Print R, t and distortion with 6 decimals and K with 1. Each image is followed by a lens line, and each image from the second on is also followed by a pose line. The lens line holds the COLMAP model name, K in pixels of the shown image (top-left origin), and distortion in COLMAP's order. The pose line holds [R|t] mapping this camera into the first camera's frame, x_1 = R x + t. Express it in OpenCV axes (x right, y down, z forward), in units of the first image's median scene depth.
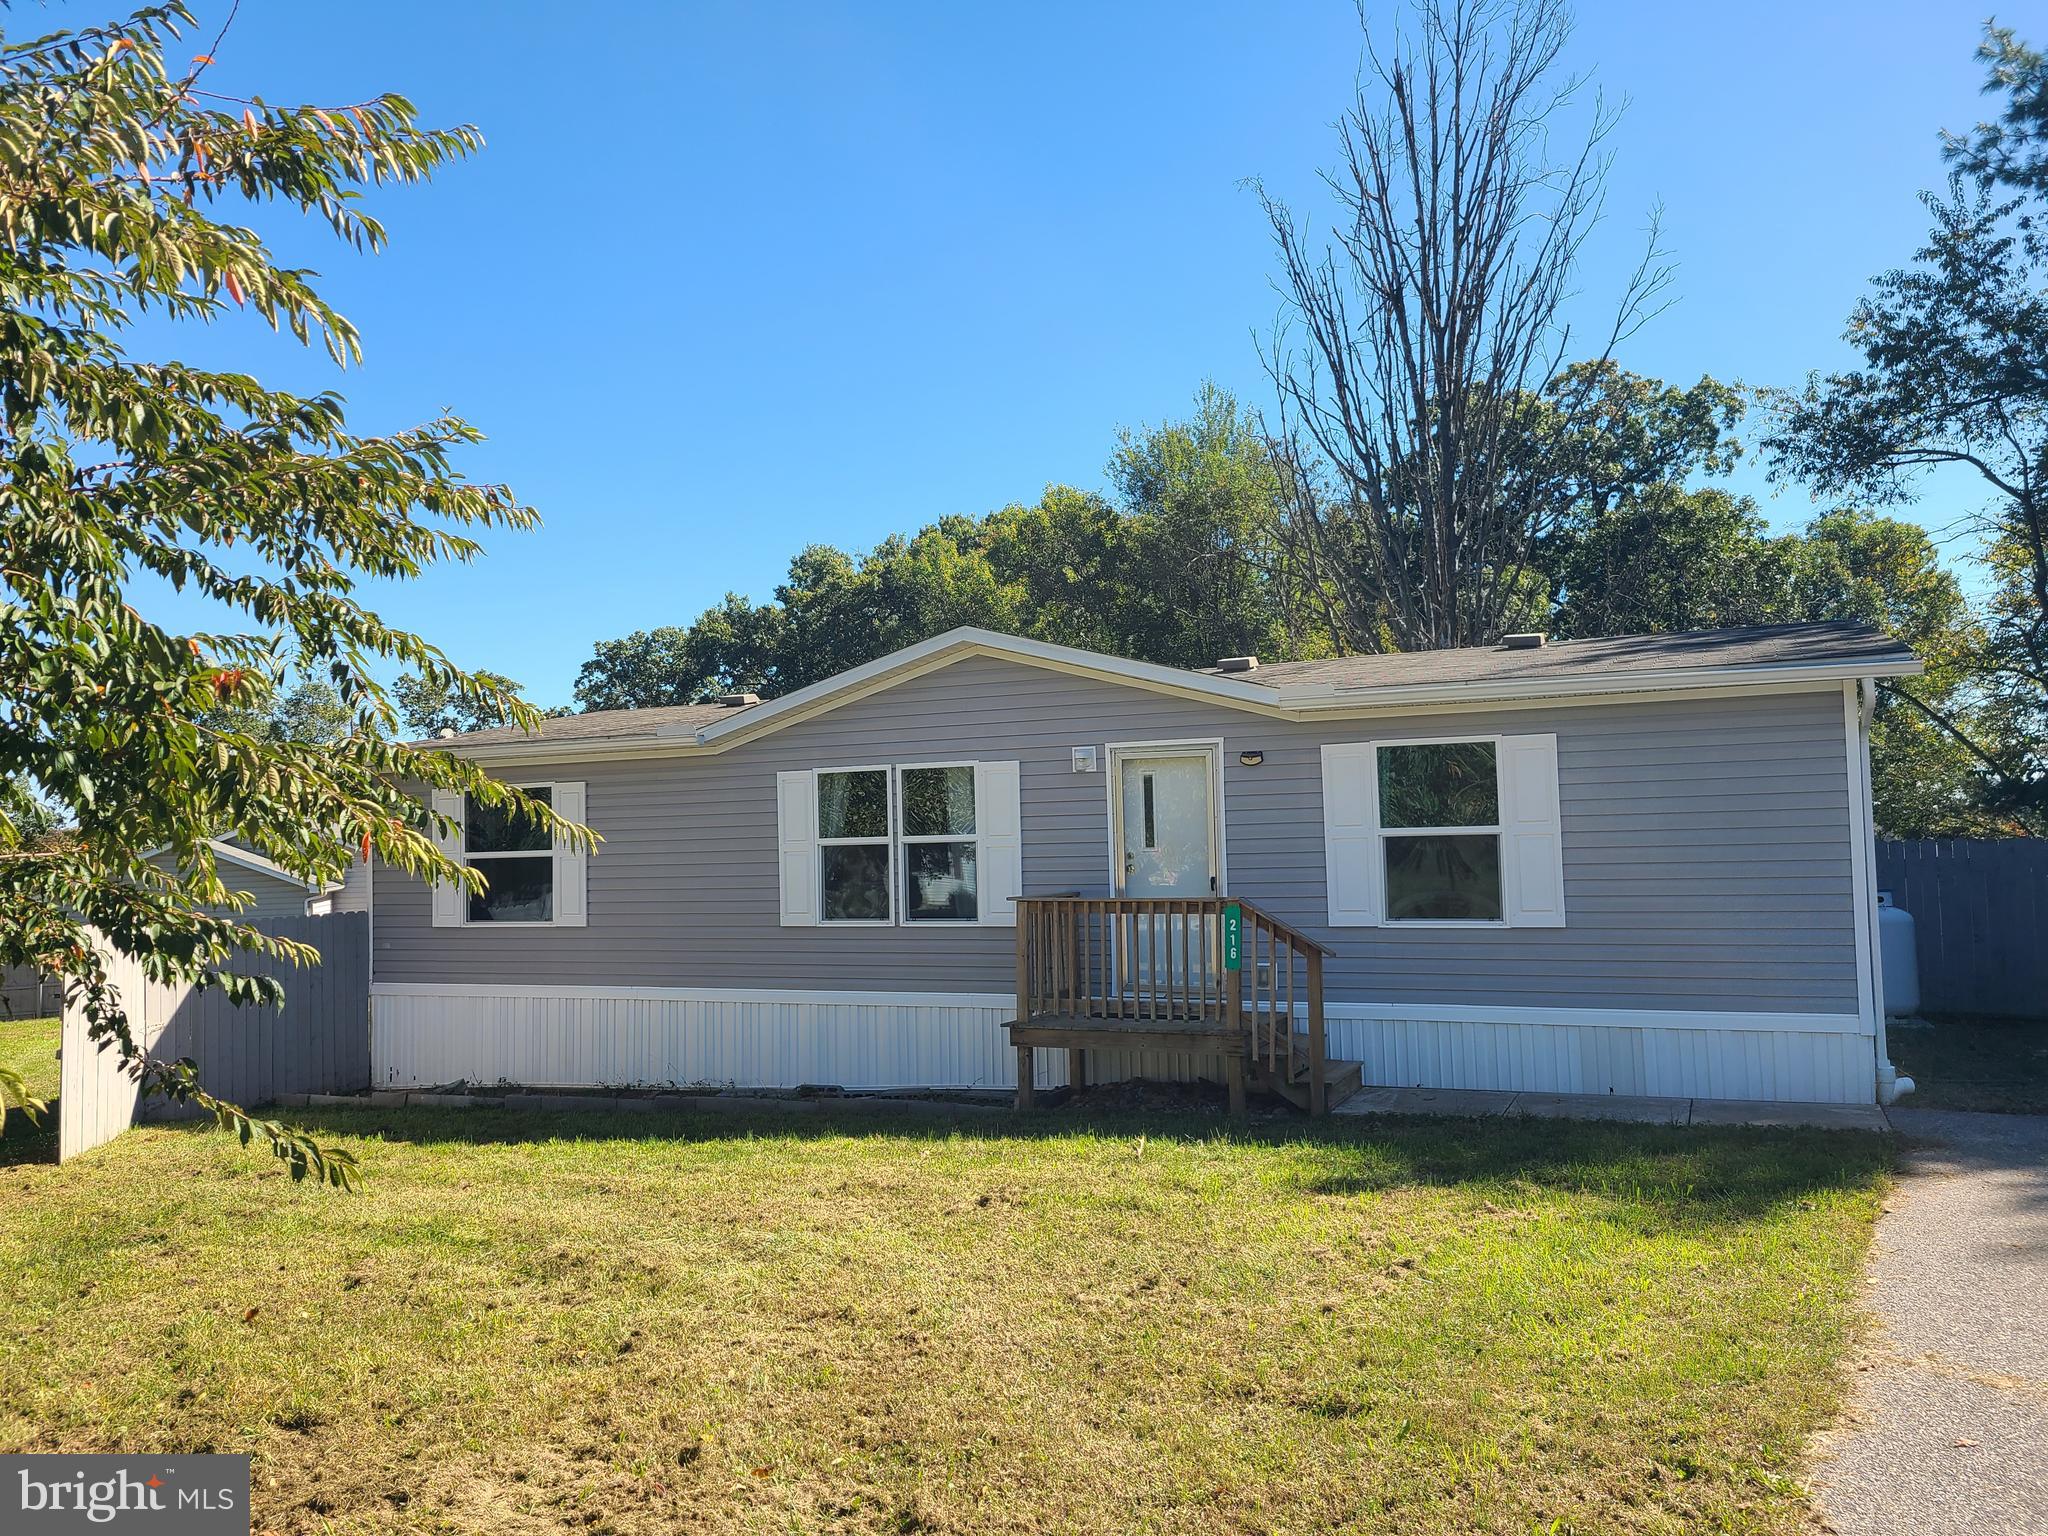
lens RADIAL K [[1539.7, 0, 1021.3], [0, 1539.7, 776.3], [0, 0, 1]] dist [0.030244, -0.003706]
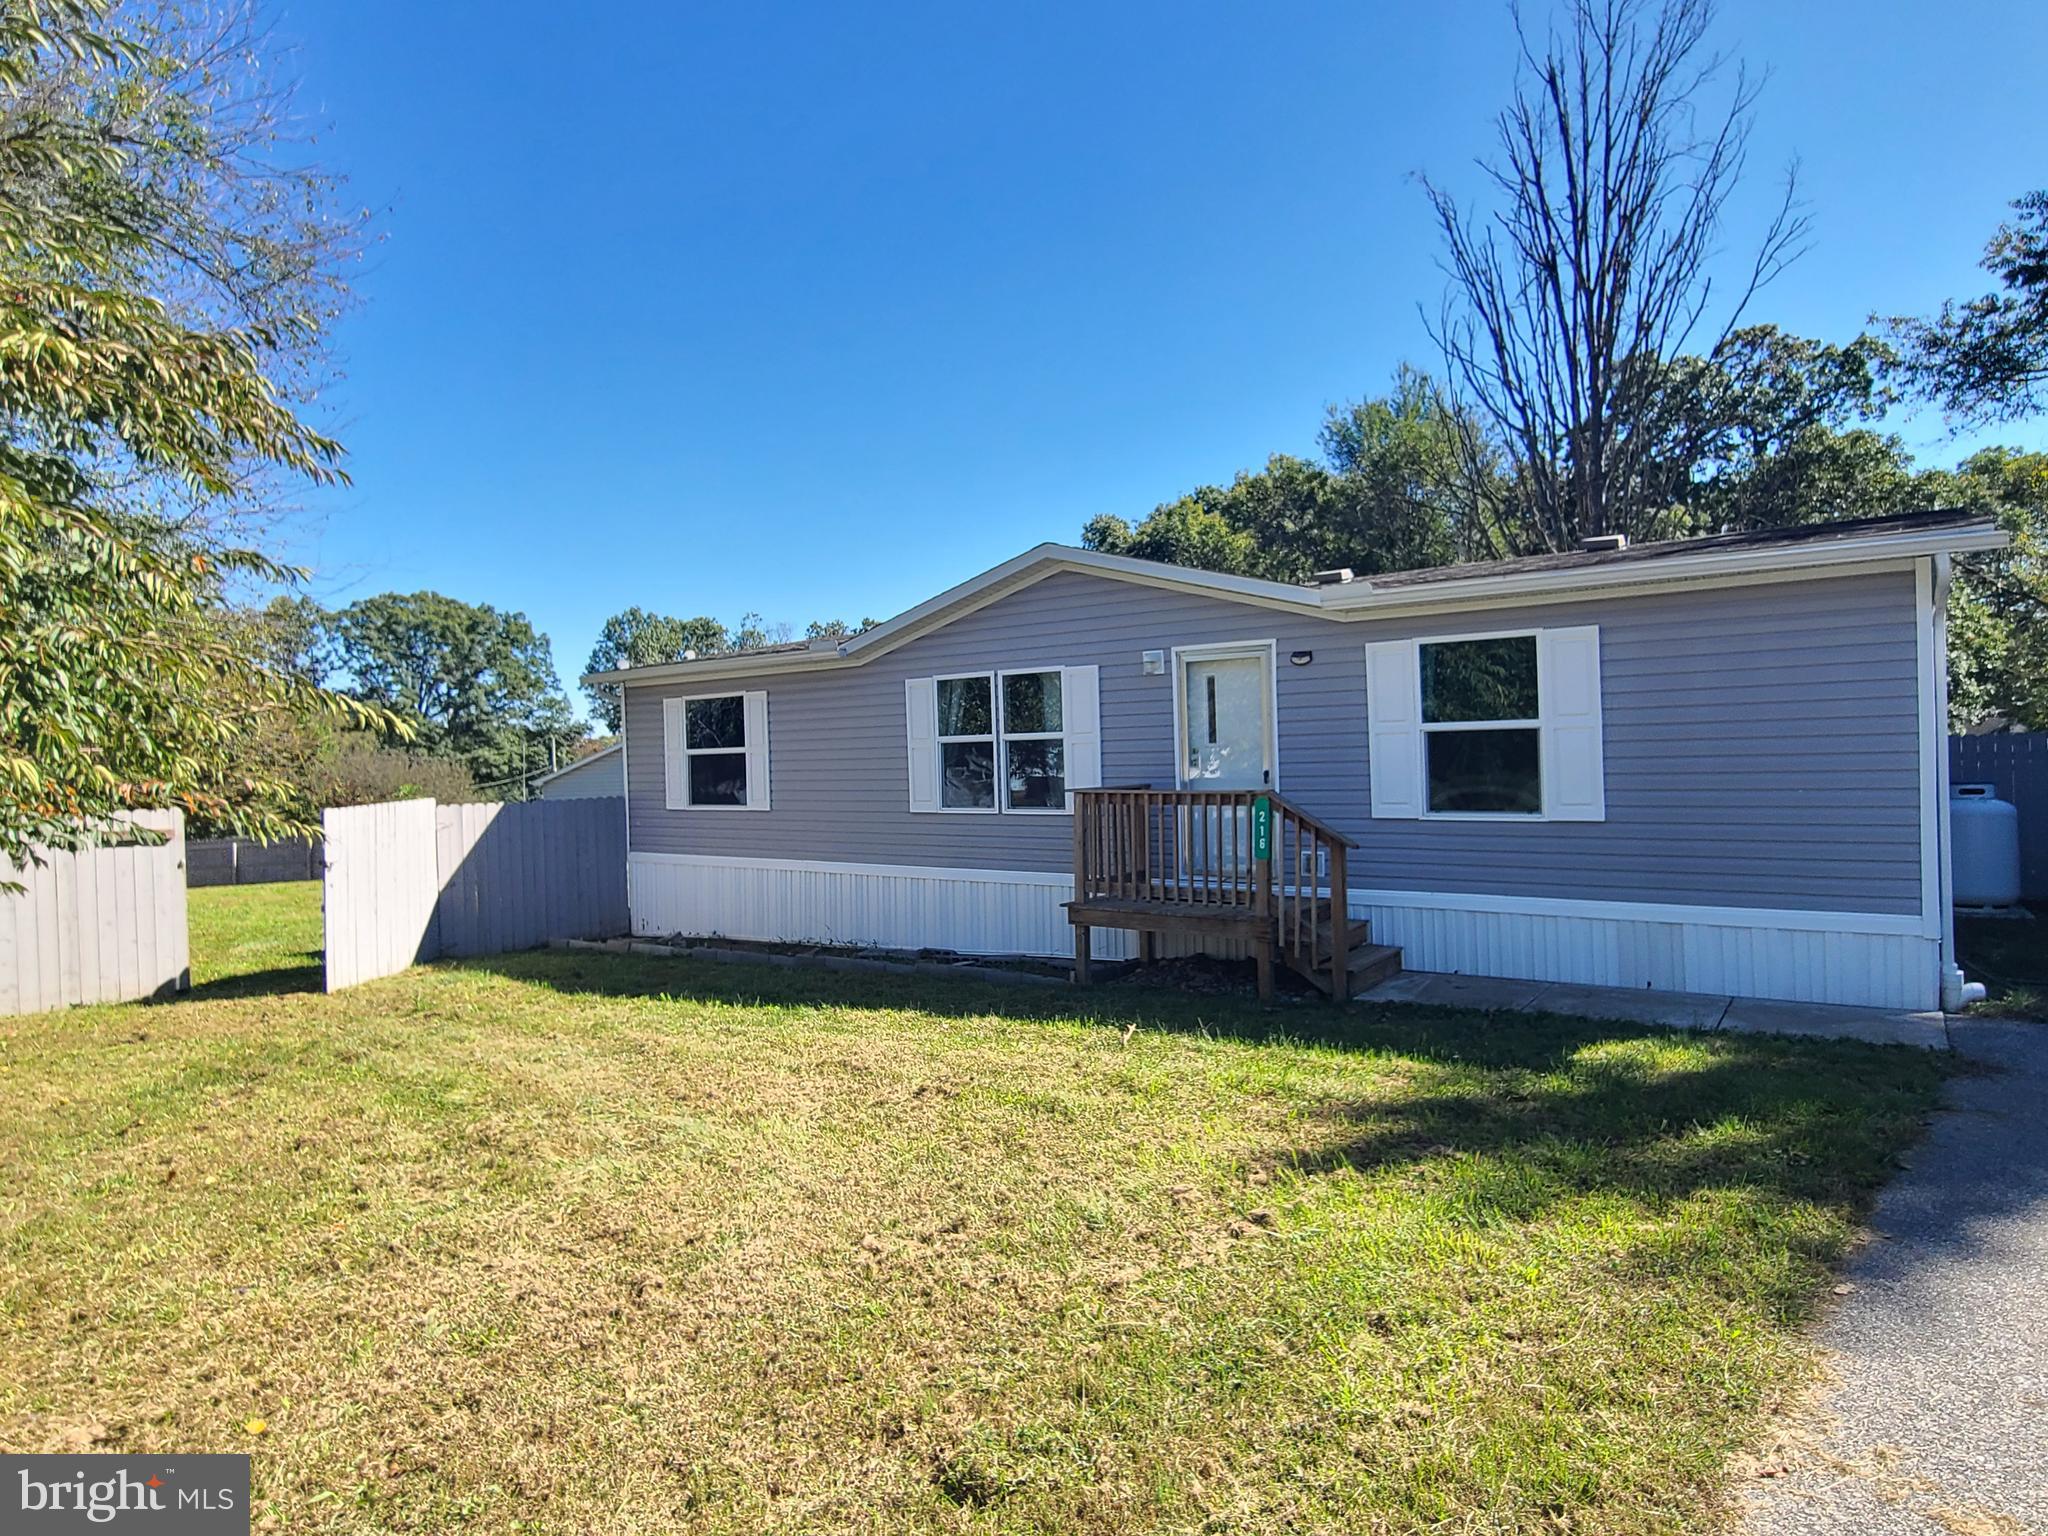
lens RADIAL K [[1181.1, 0, 1023.5], [0, 1181.1, 760.9], [0, 0, 1]] dist [-0.017369, 0.010290]
pose [[0.979919, -0.001374, -0.199391, 0.089279], [0.013086, 0.998264, 0.057434, 0.007069], [0.198966, -0.058890, 0.978235, 0.122894]]
